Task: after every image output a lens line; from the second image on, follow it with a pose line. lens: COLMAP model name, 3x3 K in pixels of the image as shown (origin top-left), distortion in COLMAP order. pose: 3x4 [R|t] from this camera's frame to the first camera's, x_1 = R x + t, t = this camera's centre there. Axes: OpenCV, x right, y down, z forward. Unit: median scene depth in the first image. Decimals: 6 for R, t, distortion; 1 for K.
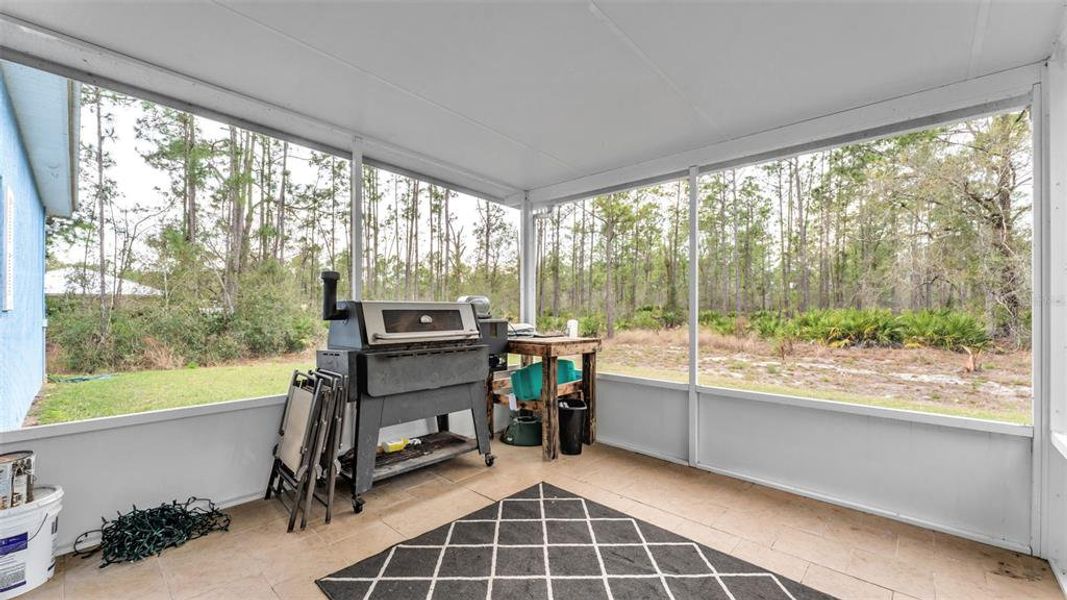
lens RADIAL K [[428.3, 0, 533.5], [0, 428.3, 300.0], [0, 0, 1]] dist [0.000971, -0.000066]
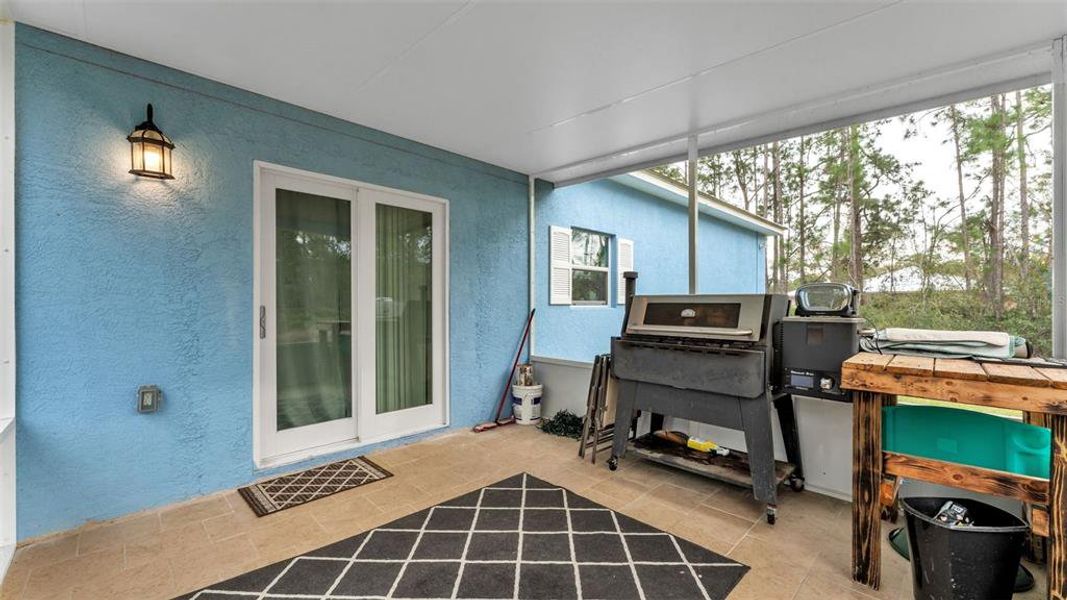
lens RADIAL K [[425.9, 0, 534.8], [0, 425.9, 298.8], [0, 0, 1]] dist [-0.001010, -0.000280]
pose [[-0.031102, -0.009802, -0.999468, 0.720230], [0.015061, 0.999834, -0.010275, 0.019618], [0.999403, -0.015372, -0.030949, 0.741179]]
